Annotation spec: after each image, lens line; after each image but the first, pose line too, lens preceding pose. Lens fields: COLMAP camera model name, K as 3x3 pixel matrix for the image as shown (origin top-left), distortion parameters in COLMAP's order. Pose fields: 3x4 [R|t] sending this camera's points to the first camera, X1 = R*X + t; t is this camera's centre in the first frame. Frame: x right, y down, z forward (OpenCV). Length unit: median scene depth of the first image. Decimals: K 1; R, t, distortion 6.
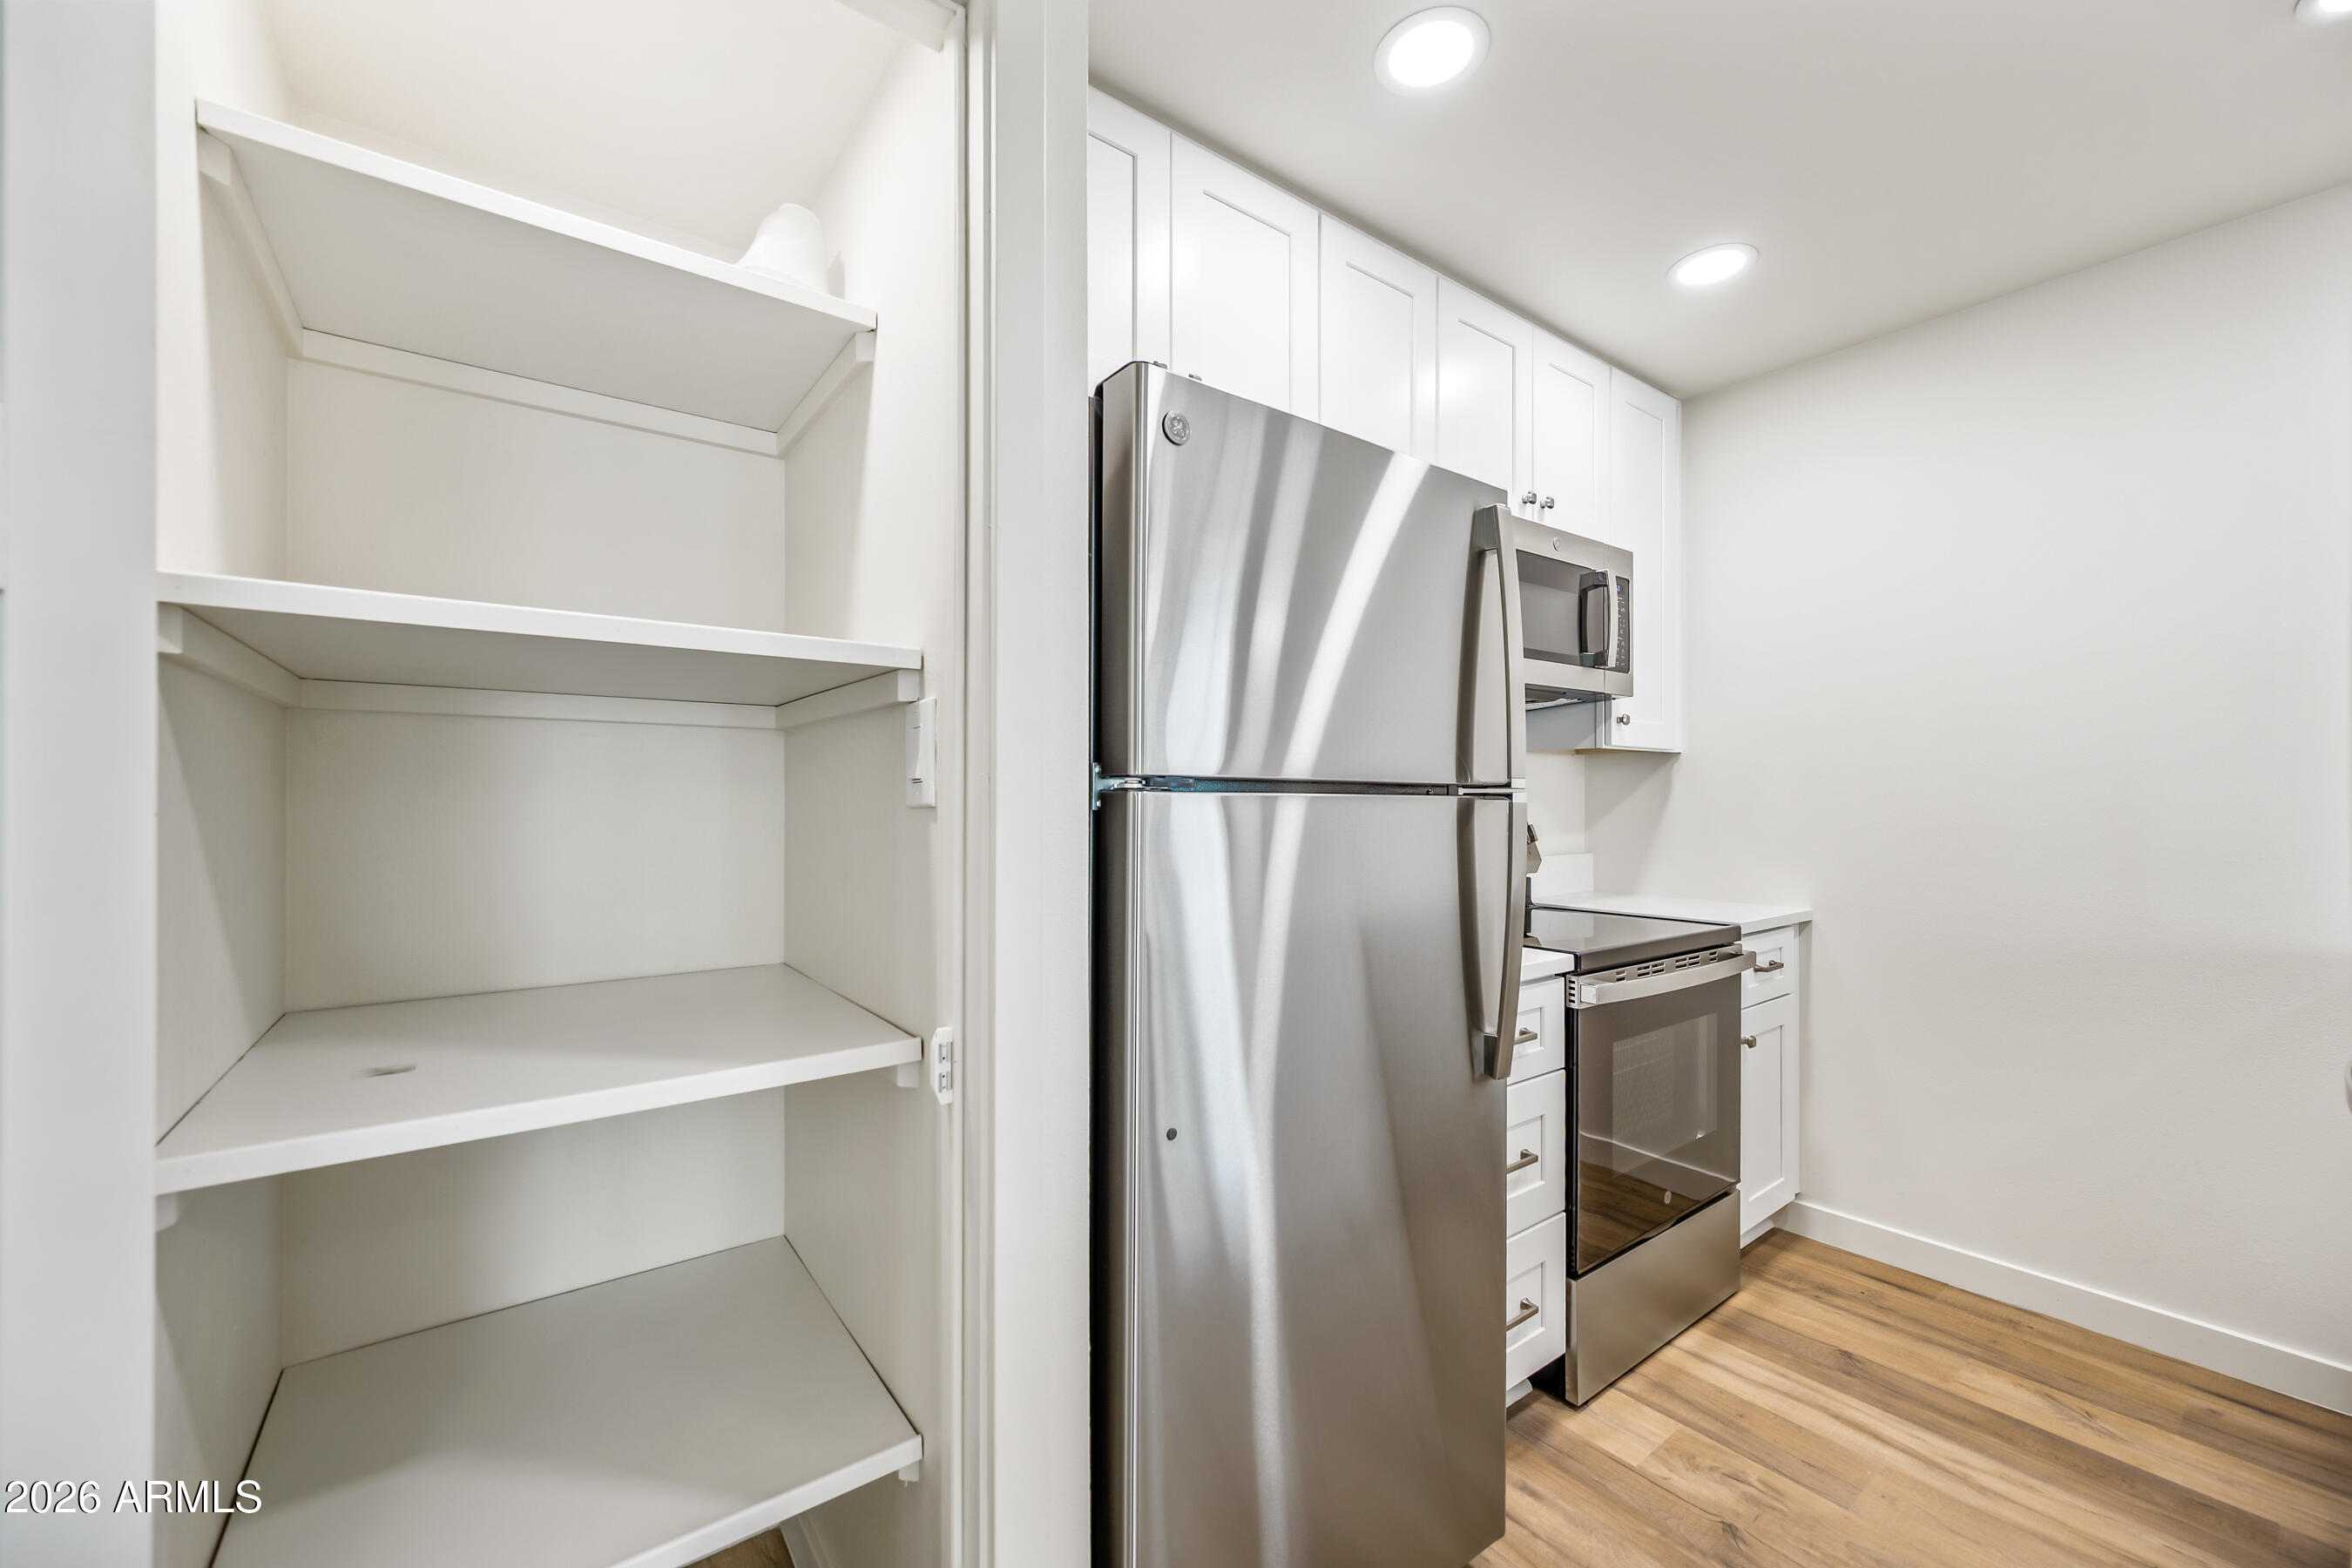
lens RADIAL K [[923.7, 0, 1175.5], [0, 923.7, 791.2], [0, 0, 1]] dist [-0.000989, 0.000123]
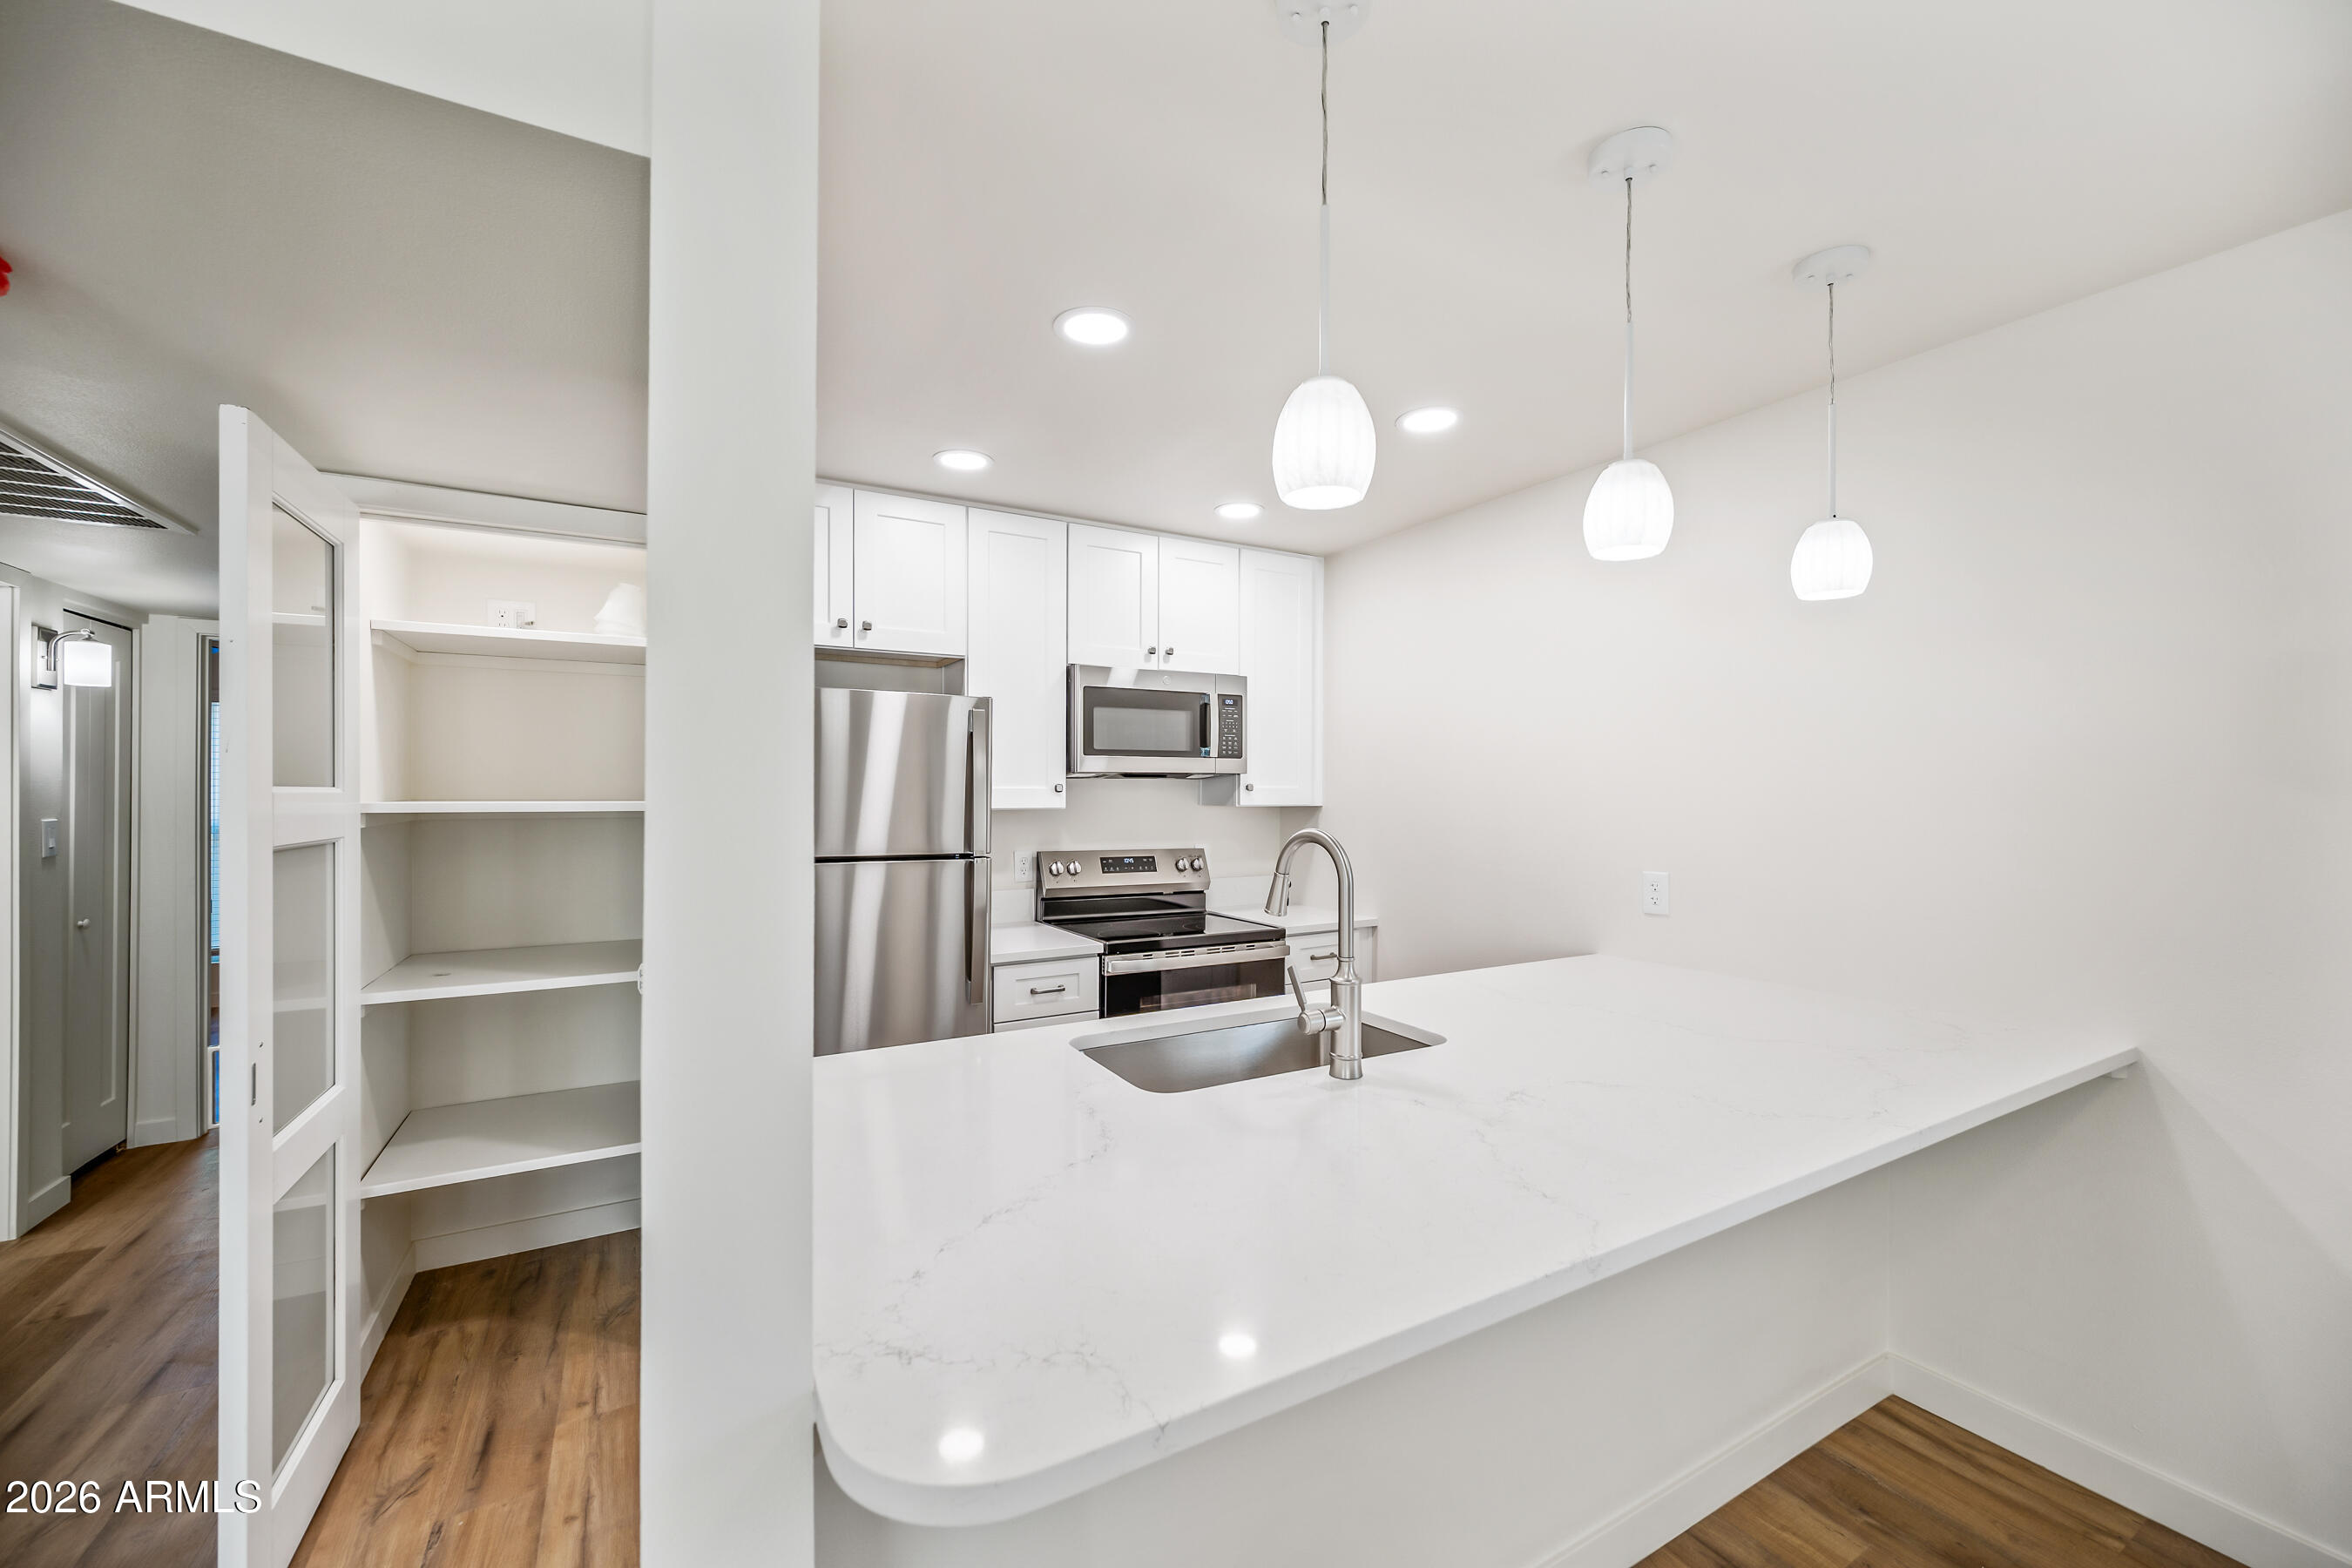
lens RADIAL K [[923.7, 0, 1175.5], [0, 923.7, 791.2], [0, 0, 1]] dist [-0.000989, 0.000123]
pose [[0.993916, 0.002452, -0.110111, 0.596375], [-0.001279, 0.999942, 0.010725, -0.098074], [0.110131, -0.010519, 0.993861, -0.541348]]
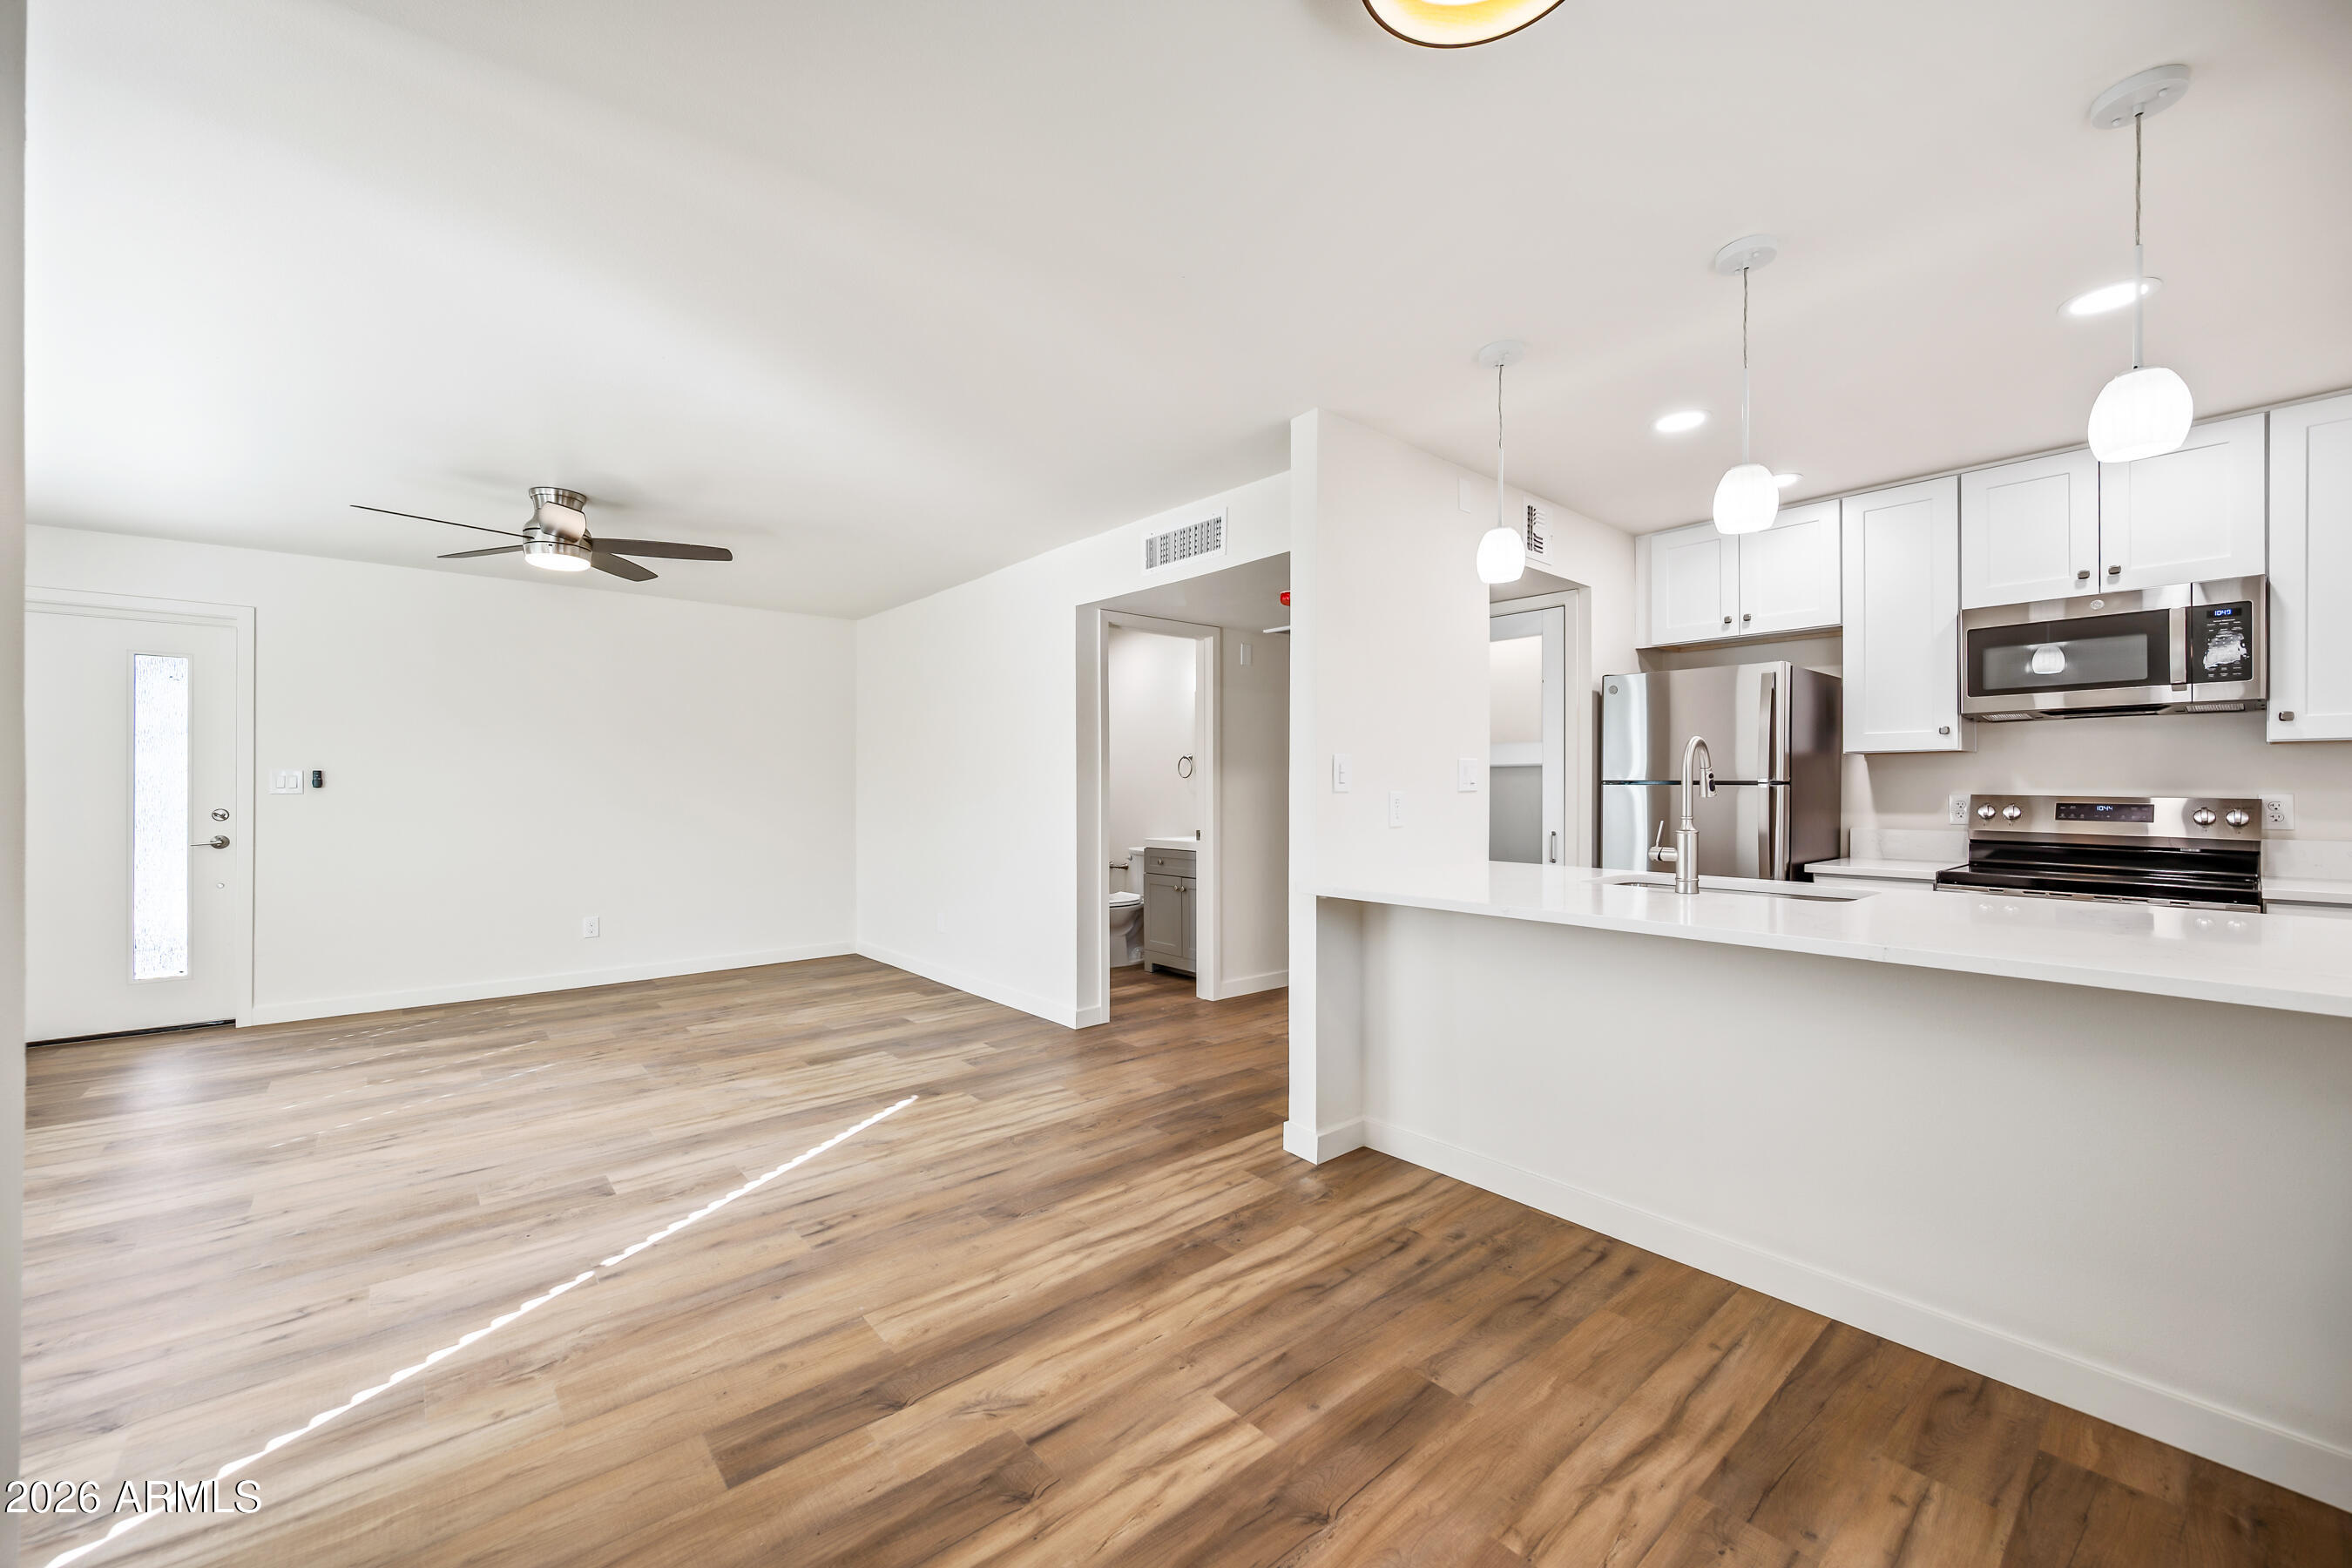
lens RADIAL K [[901.2, 0, 1162.0], [0, 901.2, 797.8], [0, 0, 1]] dist [-0.010885, 0.000036]
pose [[0.066790, 0.012655, -0.997687, 1.667396], [0.012683, 0.999828, 0.013532, -0.010336], [0.997686, -0.013557, 0.066618, -0.516862]]
